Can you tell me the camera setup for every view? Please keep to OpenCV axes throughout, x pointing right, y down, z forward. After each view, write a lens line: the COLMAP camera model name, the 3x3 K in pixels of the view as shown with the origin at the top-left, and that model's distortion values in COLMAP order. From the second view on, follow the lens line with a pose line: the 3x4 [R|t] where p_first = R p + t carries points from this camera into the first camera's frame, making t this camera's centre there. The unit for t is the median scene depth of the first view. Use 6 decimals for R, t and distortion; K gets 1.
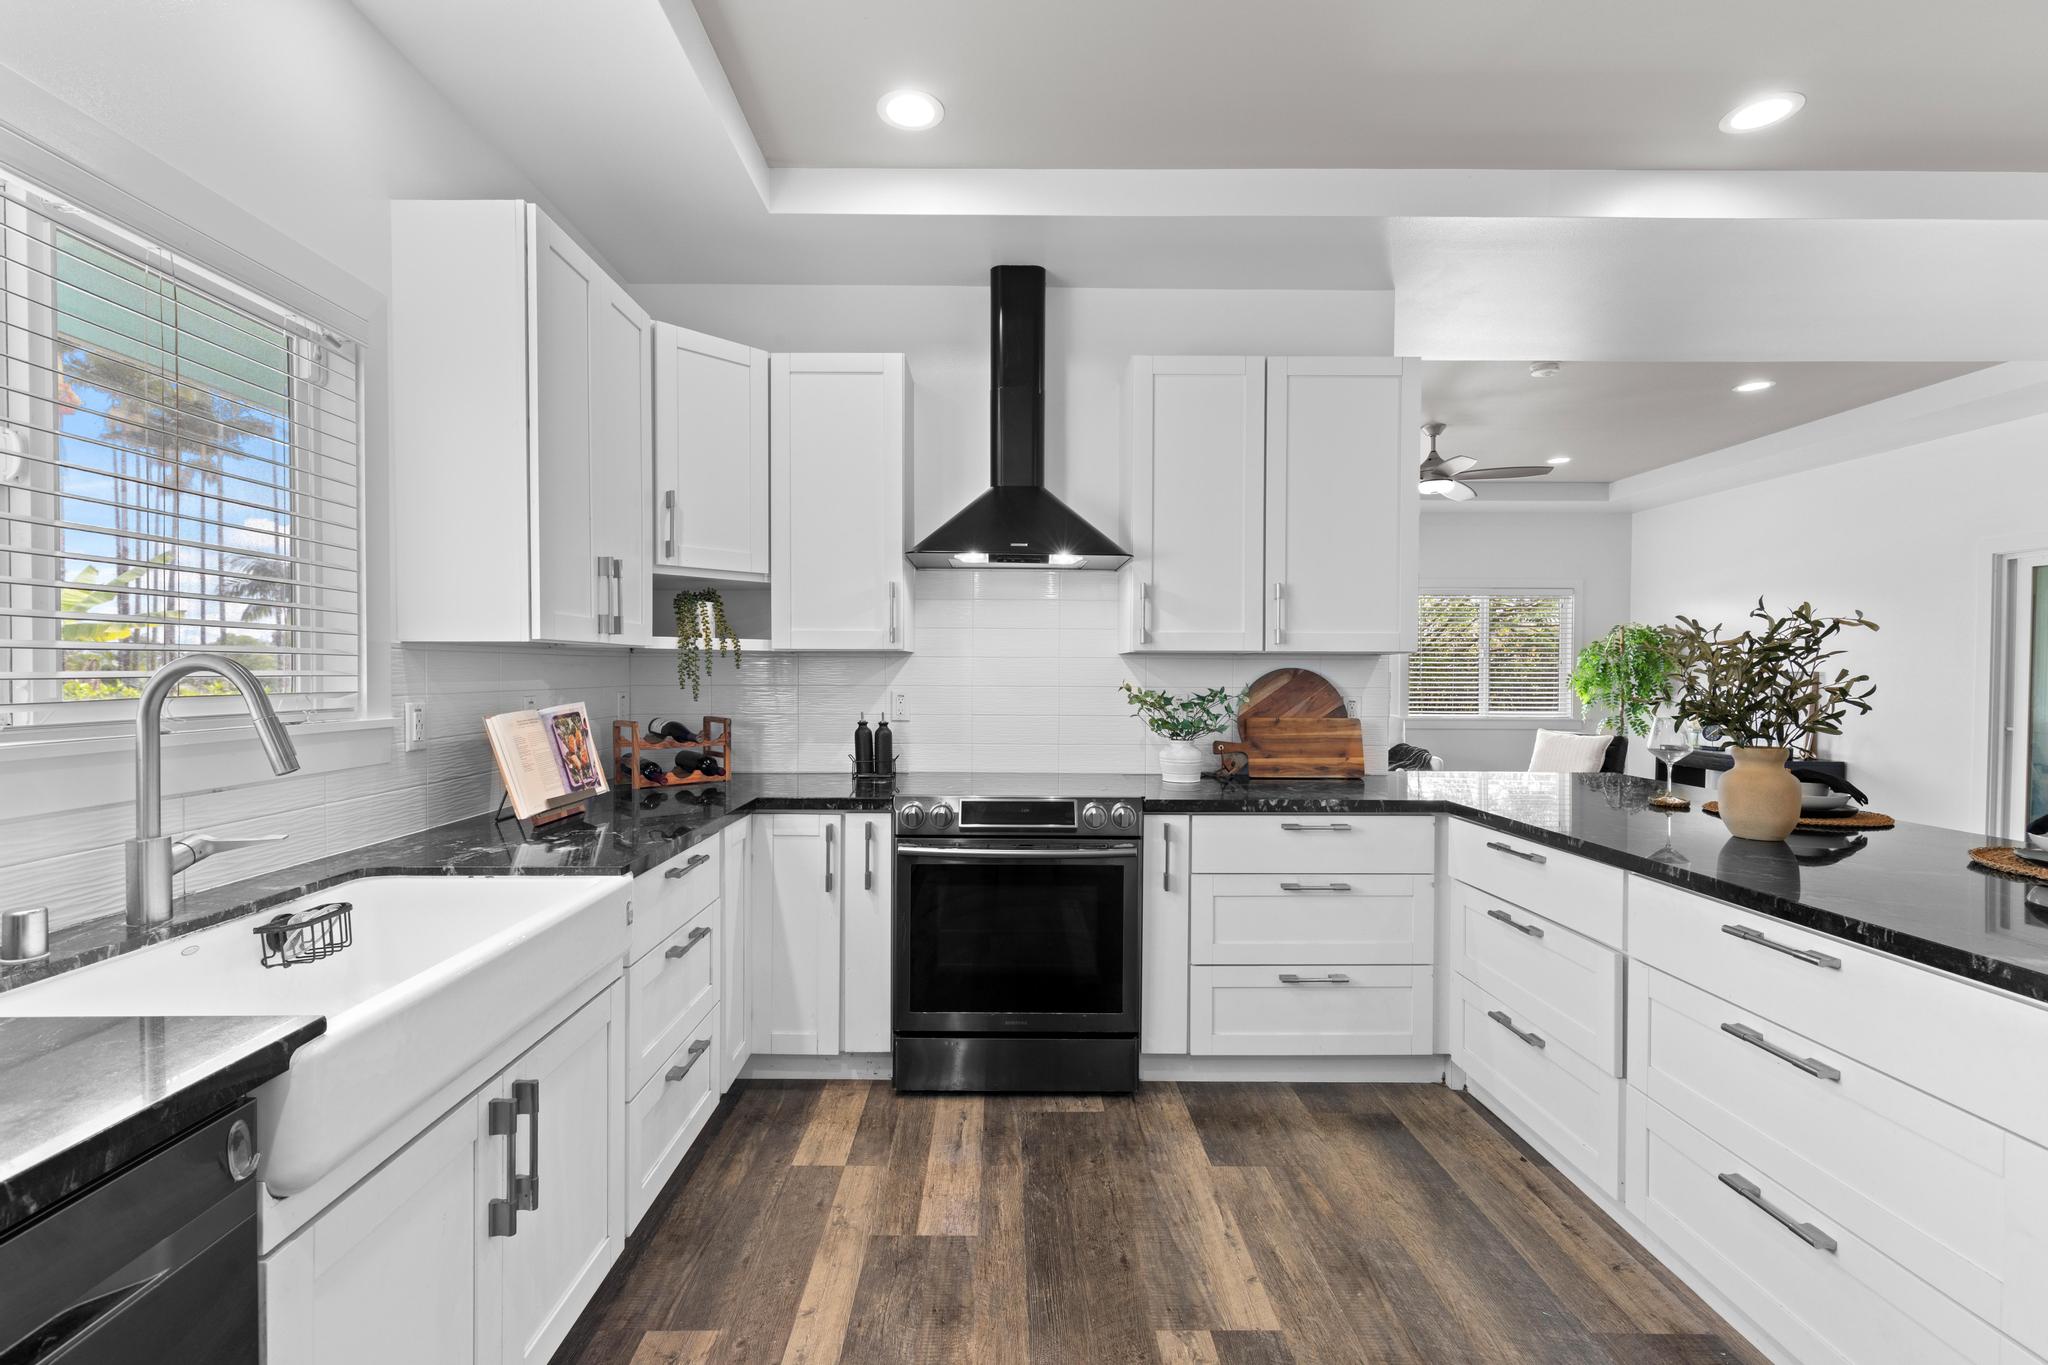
lens RADIAL K [[925.6, 0, 1011.8], [0, 925.6, 684.8], [0, 0, 1]] dist [0.007422, -0.002126]
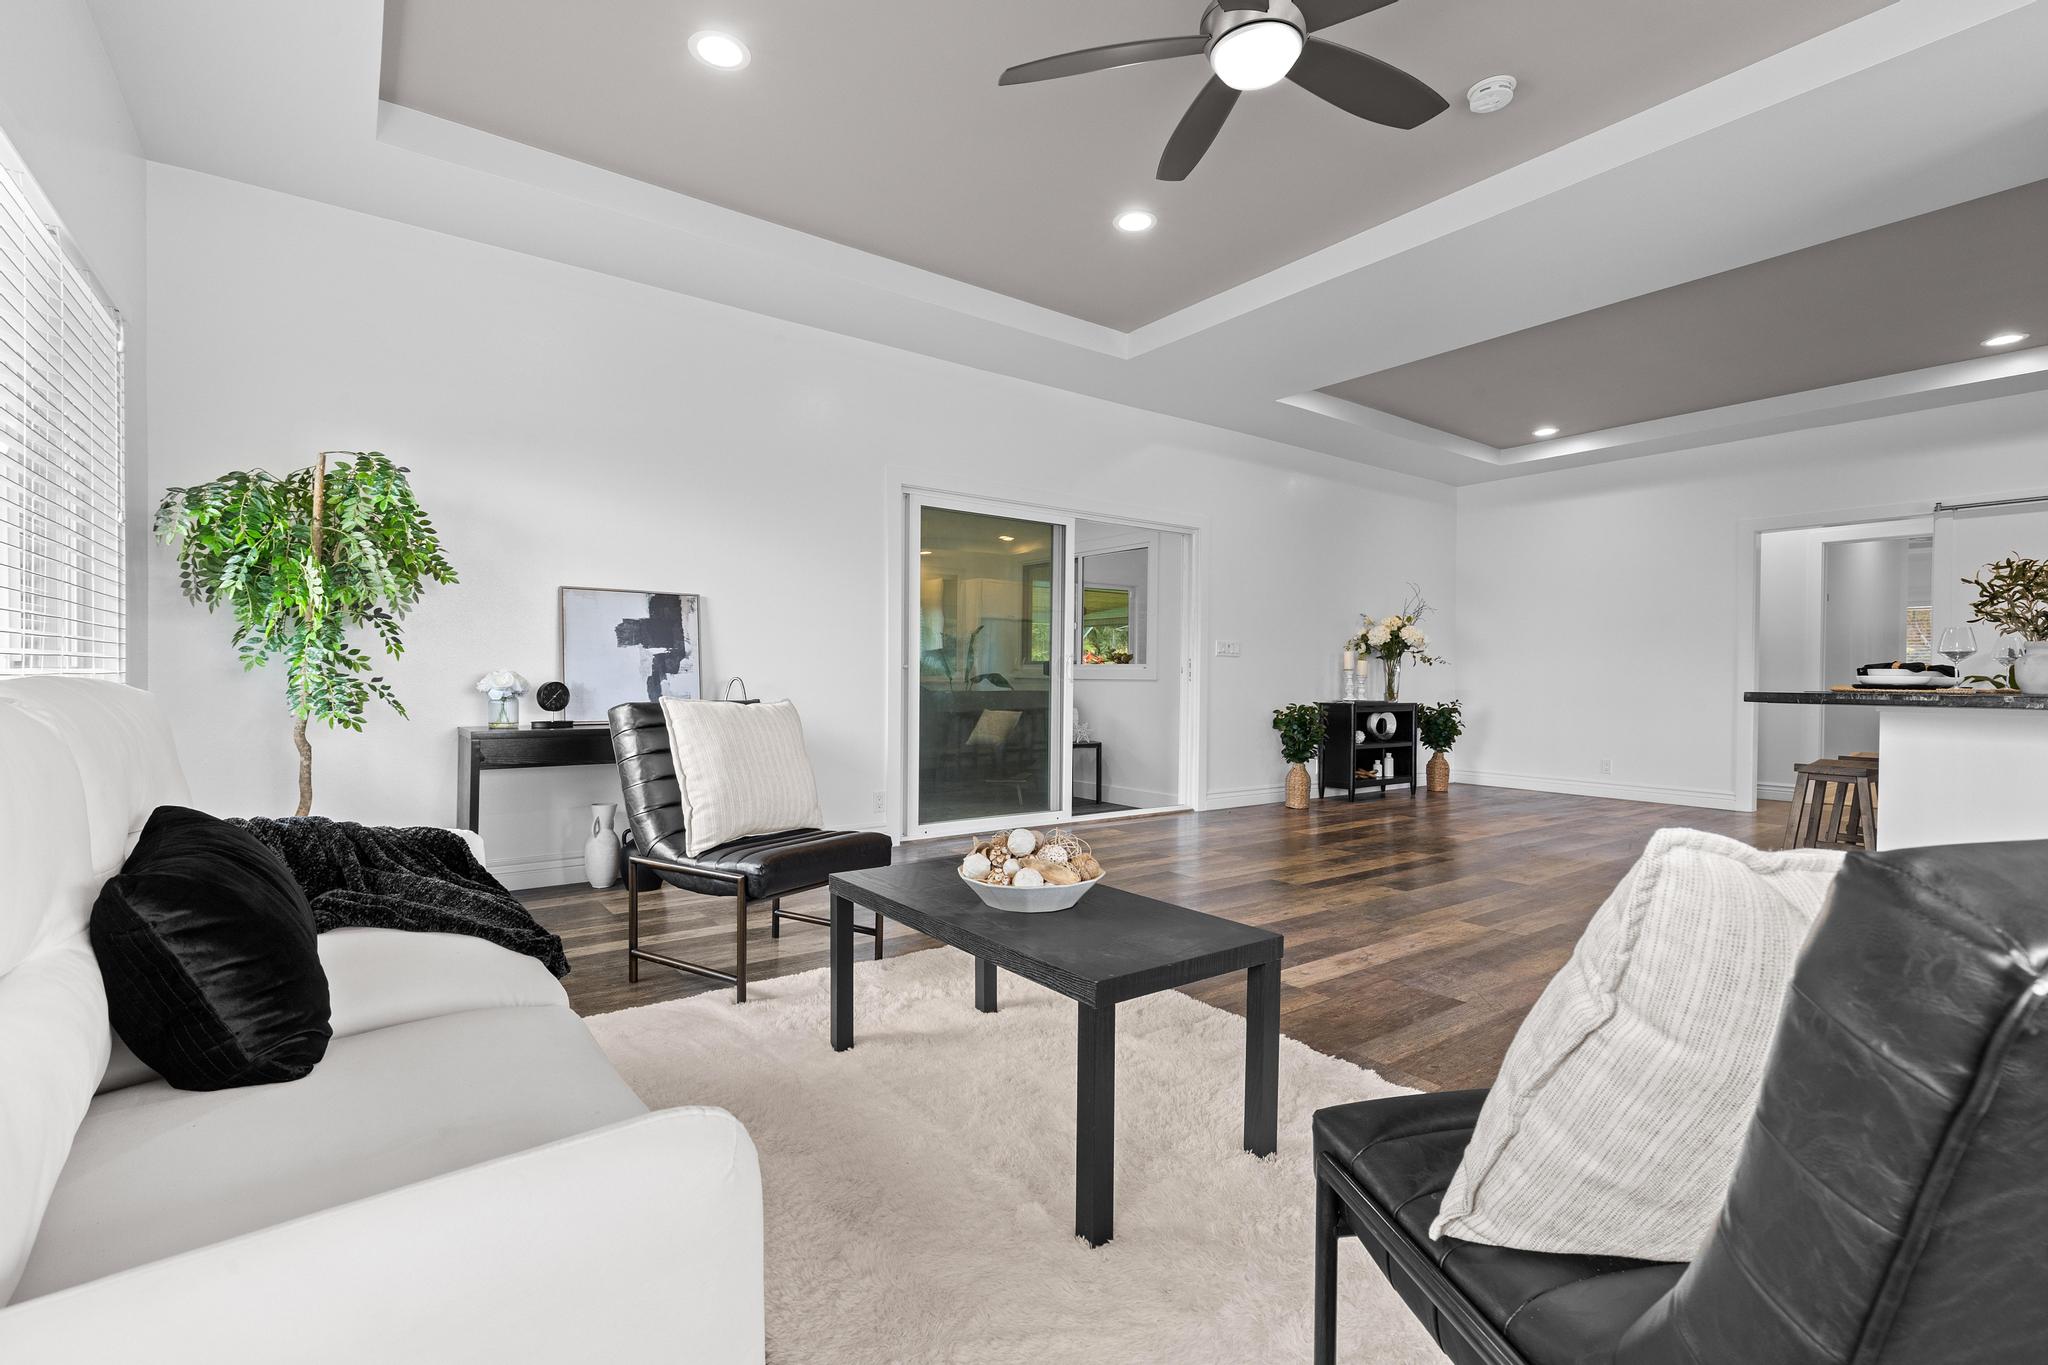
lens RADIAL K [[925.6, 0, 1008.4], [0, 925.6, 676.8], [0, 0, 1]] dist [0.007422, -0.002126]
pose [[-0.568998, -0.008916, 0.822290, 0.380887], [0.004457, 0.999893, 0.013925, 0.082016], [-0.822327, 0.011588, -0.568898, 2.617508]]
